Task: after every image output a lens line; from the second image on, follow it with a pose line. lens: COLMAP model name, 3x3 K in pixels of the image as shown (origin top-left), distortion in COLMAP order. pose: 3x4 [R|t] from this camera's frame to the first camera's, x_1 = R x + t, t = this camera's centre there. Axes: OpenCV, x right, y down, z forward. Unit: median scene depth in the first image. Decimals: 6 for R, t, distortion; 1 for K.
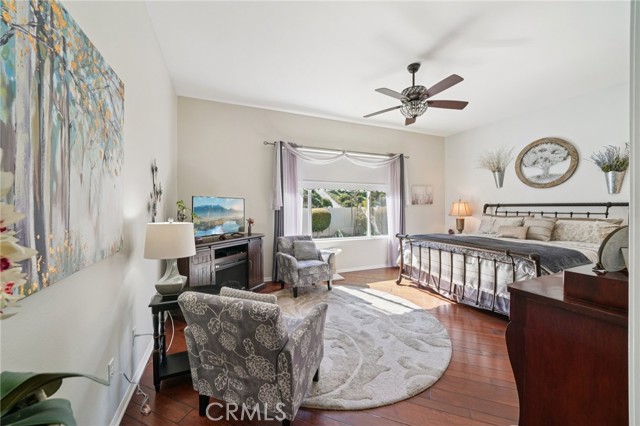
lens RADIAL K [[233.8, 0, 320.0], [0, 233.8, 213.0], [0, 0, 1]] dist [0.001464, 0.000297]
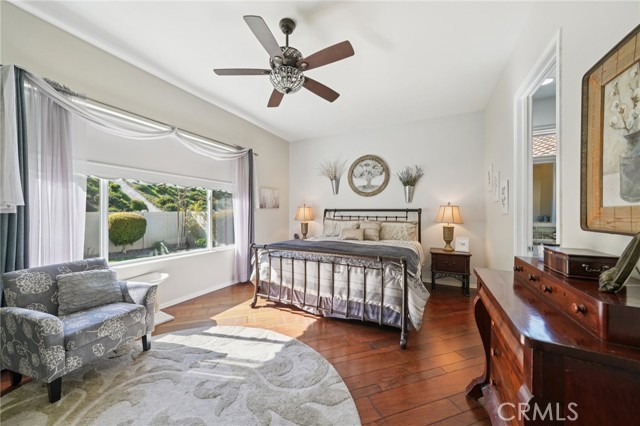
lens RADIAL K [[233.8, 0, 320.0], [0, 233.8, 213.0], [0, 0, 1]] dist [0.001464, 0.000297]
pose [[0.772793, 0.005547, 0.634634, 0.002636], [0.008084, 0.999795, -0.018583, 0.000221], [-0.634607, 0.019491, 0.772589, 0.248948]]
